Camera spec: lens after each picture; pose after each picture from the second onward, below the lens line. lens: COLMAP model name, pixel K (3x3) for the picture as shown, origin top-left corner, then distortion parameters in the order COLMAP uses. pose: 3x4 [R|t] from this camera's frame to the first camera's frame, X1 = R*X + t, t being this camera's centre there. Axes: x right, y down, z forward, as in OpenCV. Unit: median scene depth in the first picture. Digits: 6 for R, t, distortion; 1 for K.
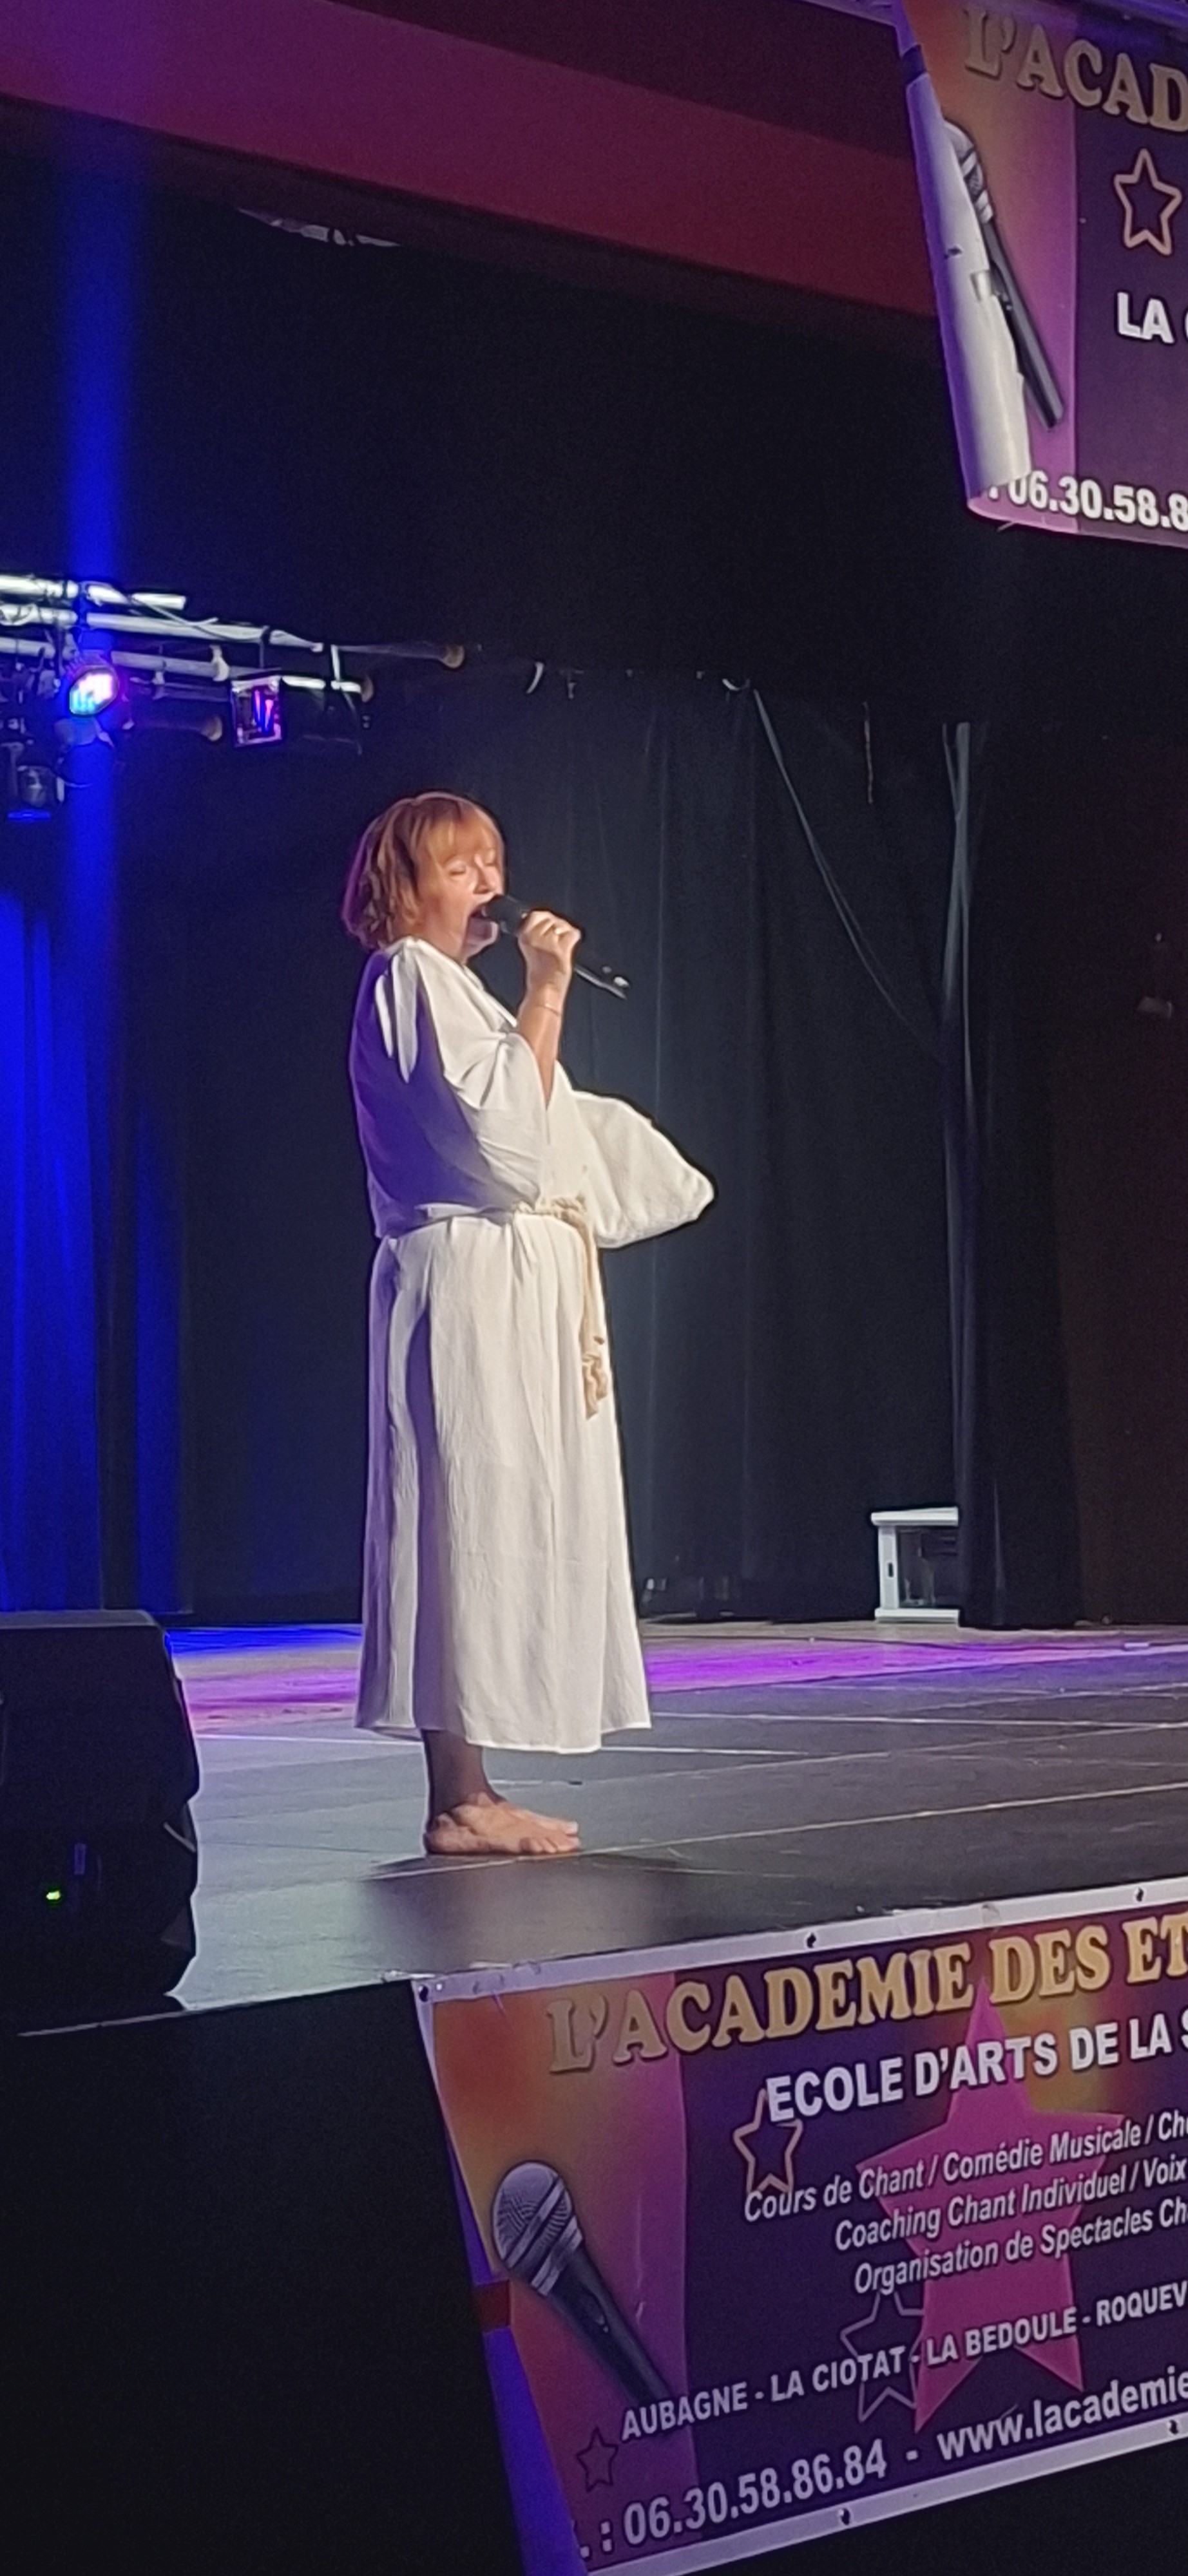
lens RADIAL K [[4876.3, 0, 515.0], [0, 4876.3, 1310.9], [0, 0, 1]] dist [0.146893, 0.000000]
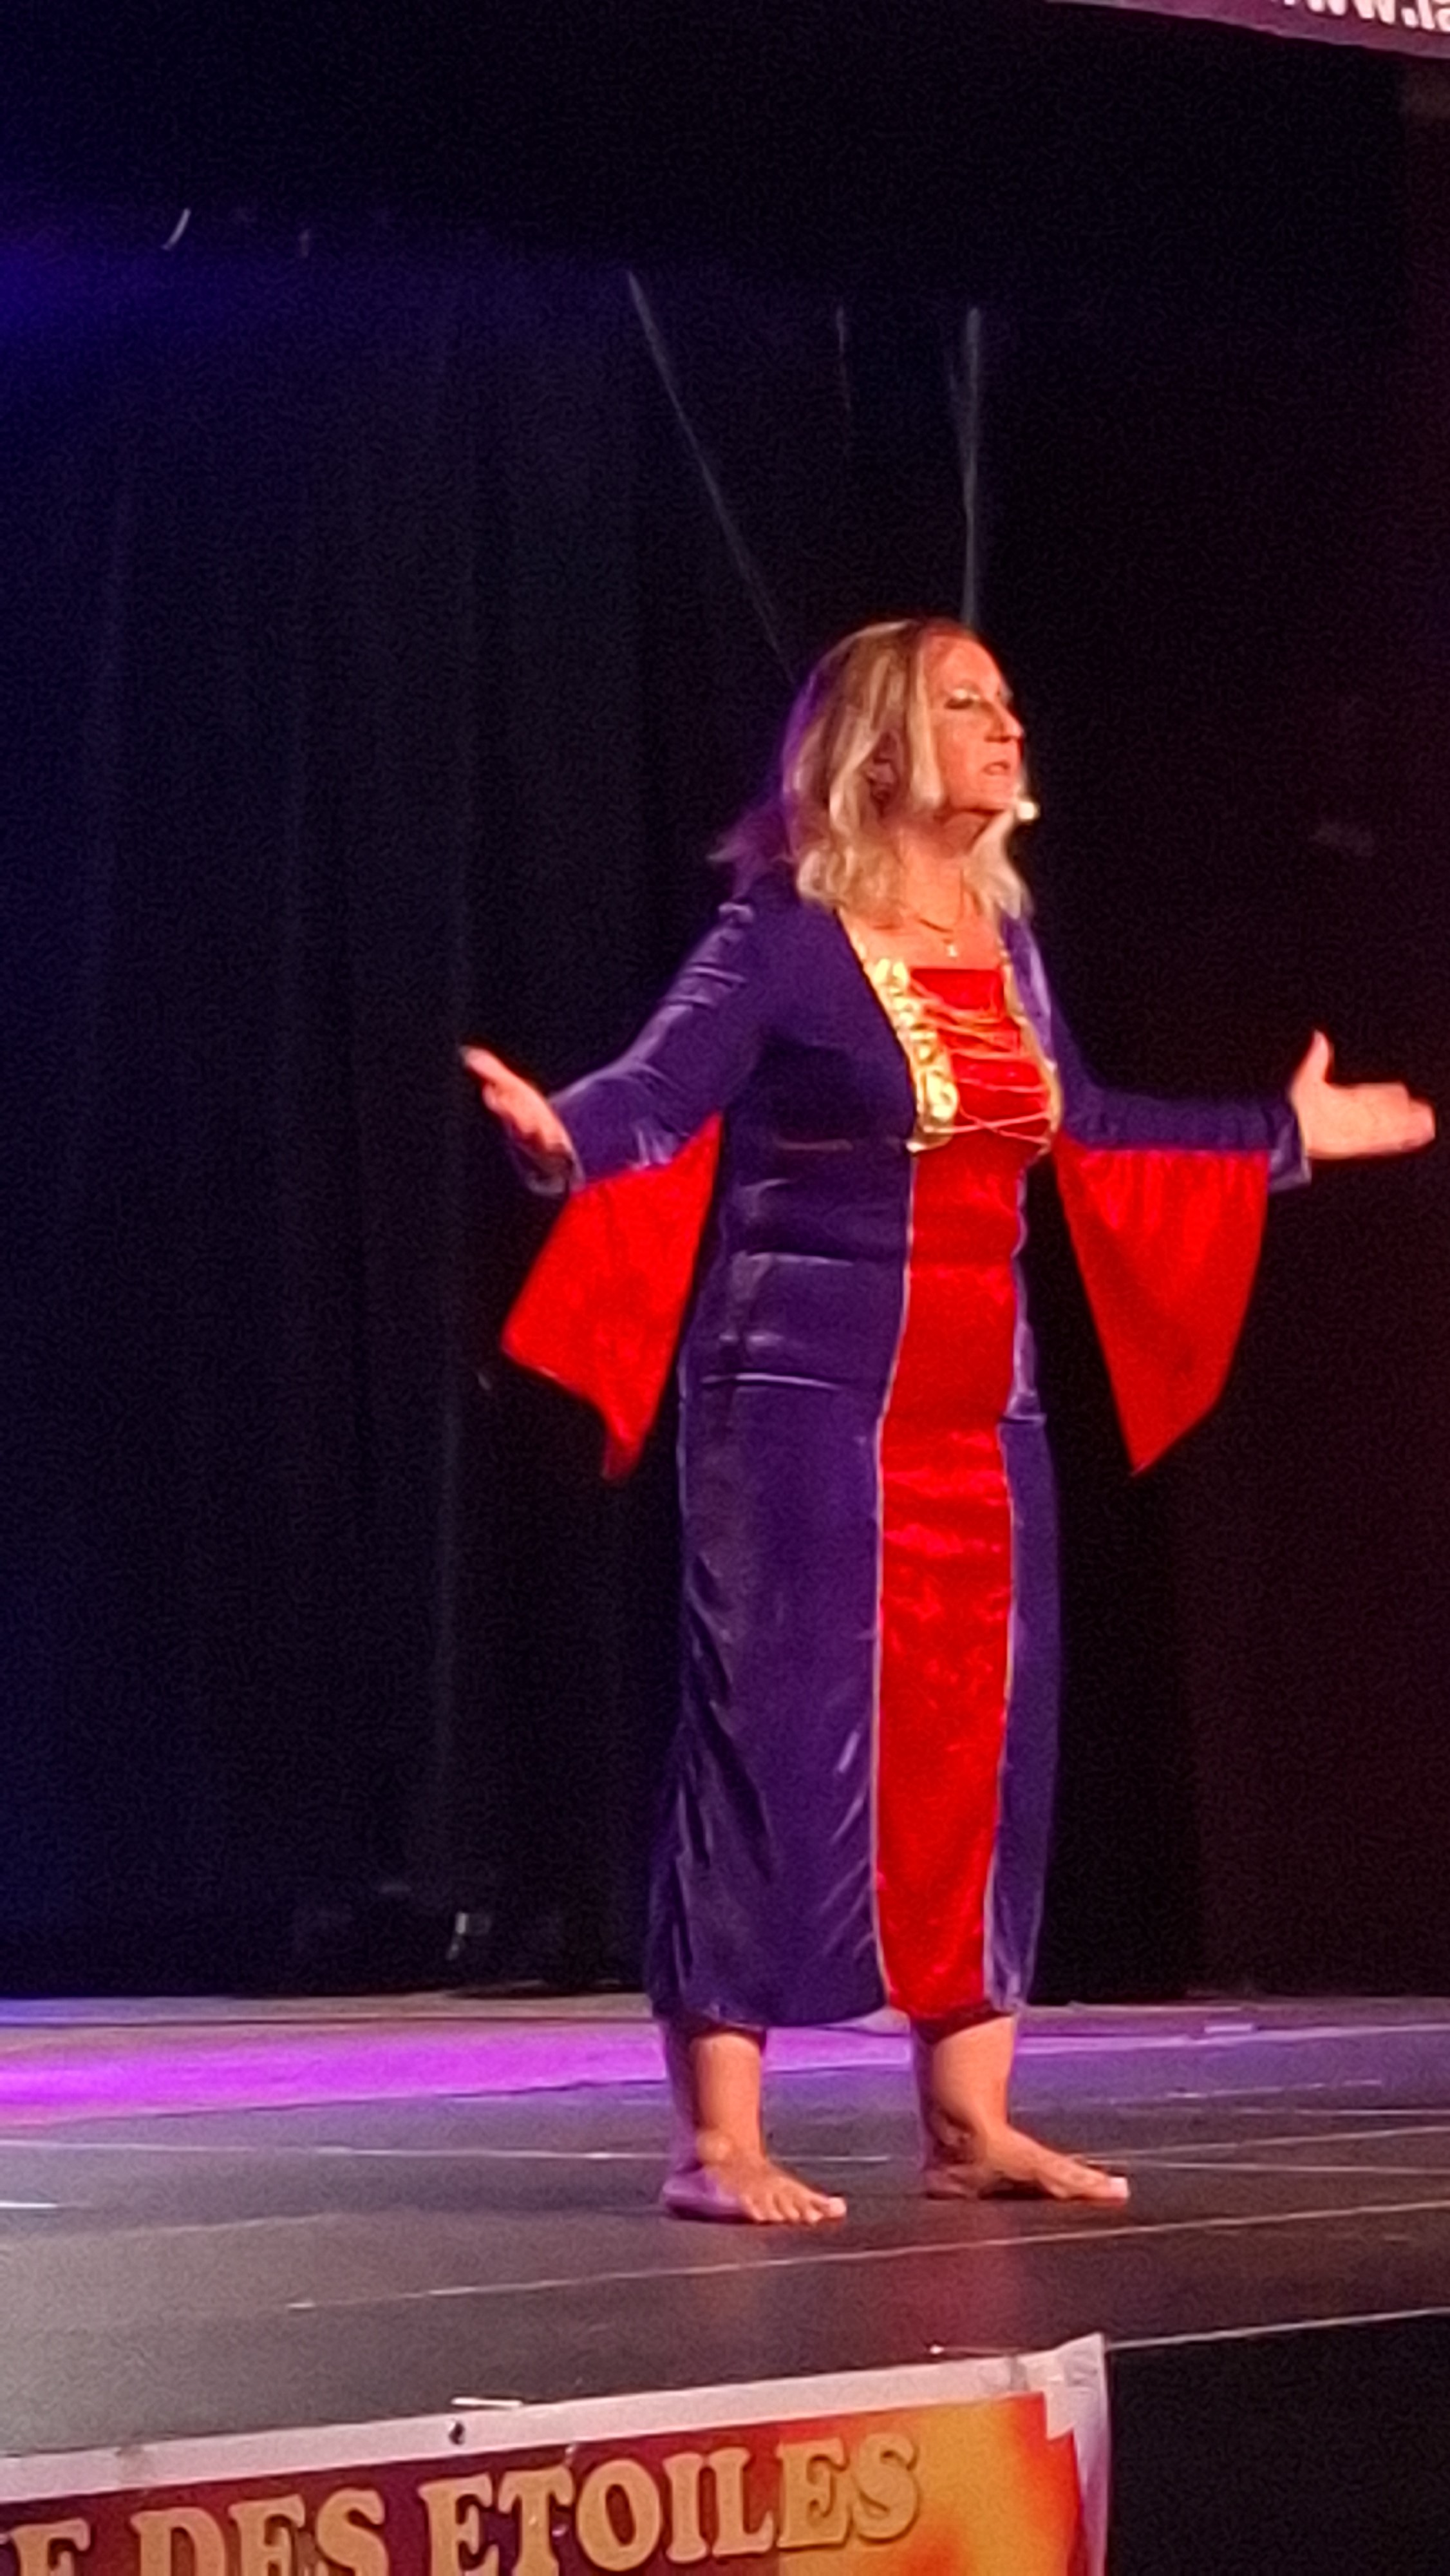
lens RADIAL K [[9371.8, 0, 694.4], [0, 9371.8, 1333.3], [0, 0, 1]] dist [0.219987, 0.000000]
pose [[0.999960, -0.000454, -0.008887, 0.165217], [0.000358, 0.999942, -0.010732, 0.006829], [0.008892, 0.010728, 0.999903, -0.060099]]
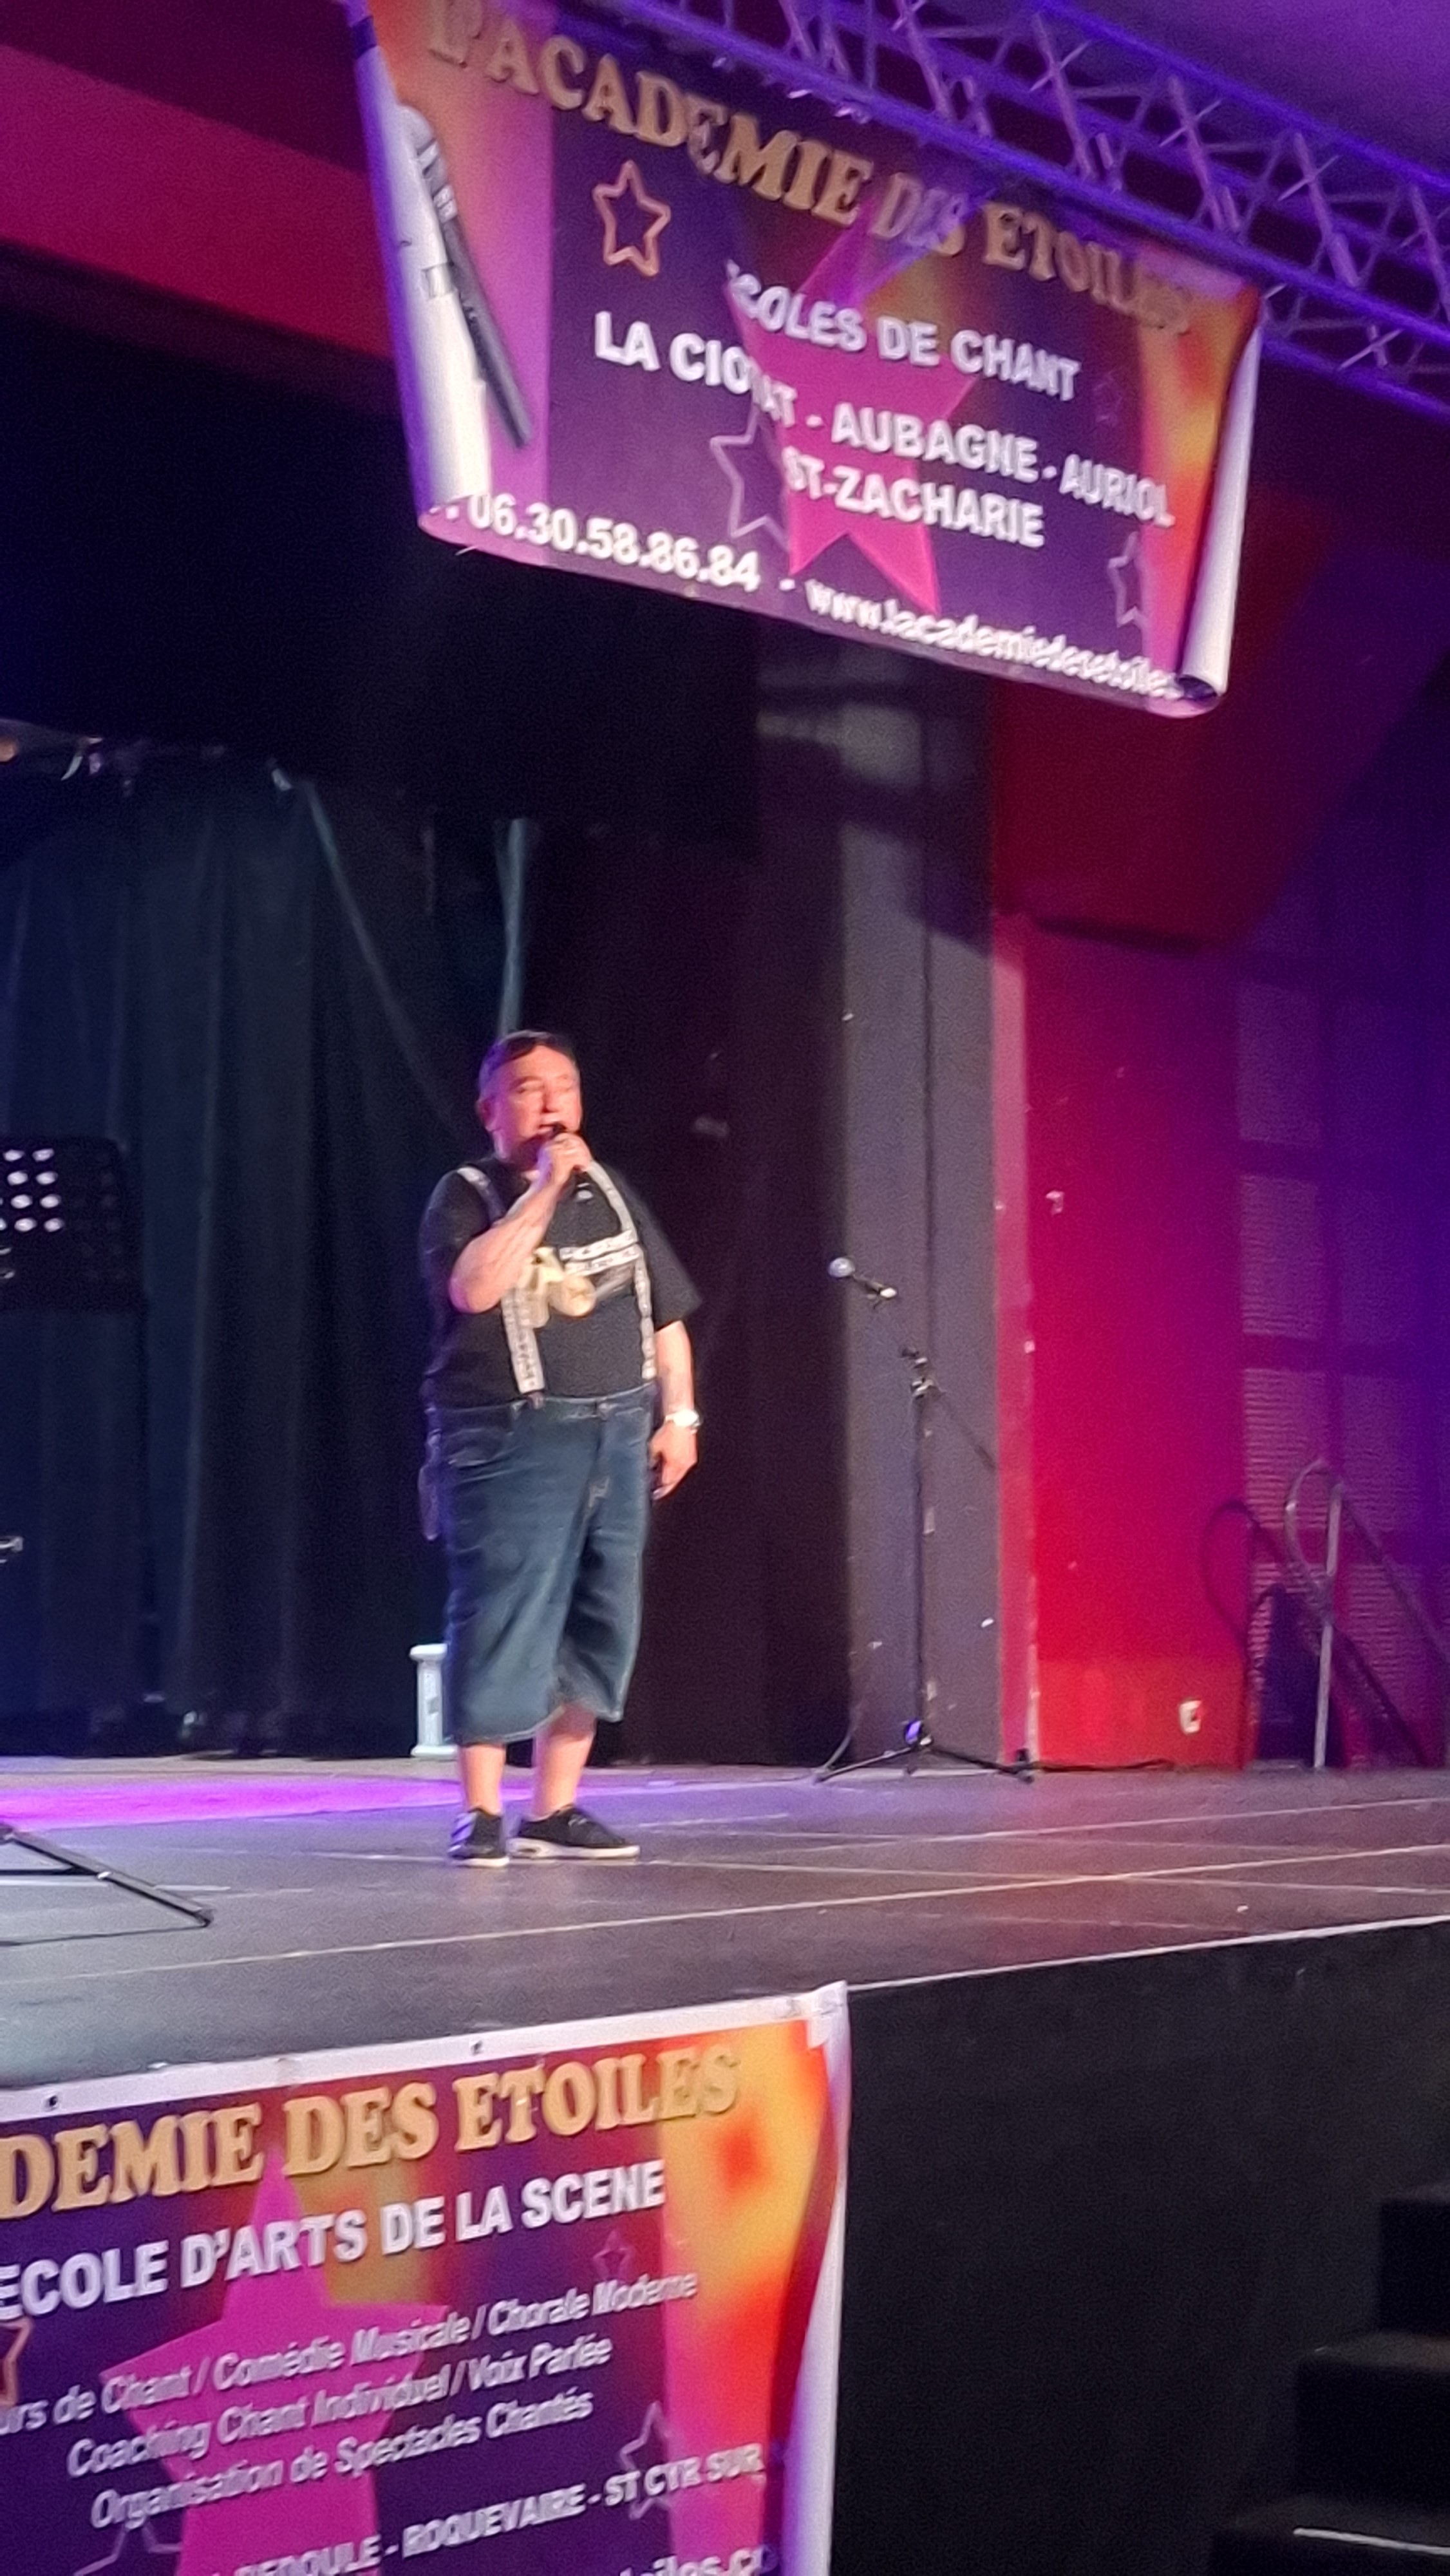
lens RADIAL K [[4719.4, 0, 696.9], [0, 4719.4, 1325.4], [0, 0, 1]] dist [0.143379, 0.000000]
pose [[0.994333, 0.023822, 0.103602, 0.077321], [-0.020509, 0.999247, -0.032924, 0.019134], [-0.104309, 0.030613, 0.994074, 0.164739]]
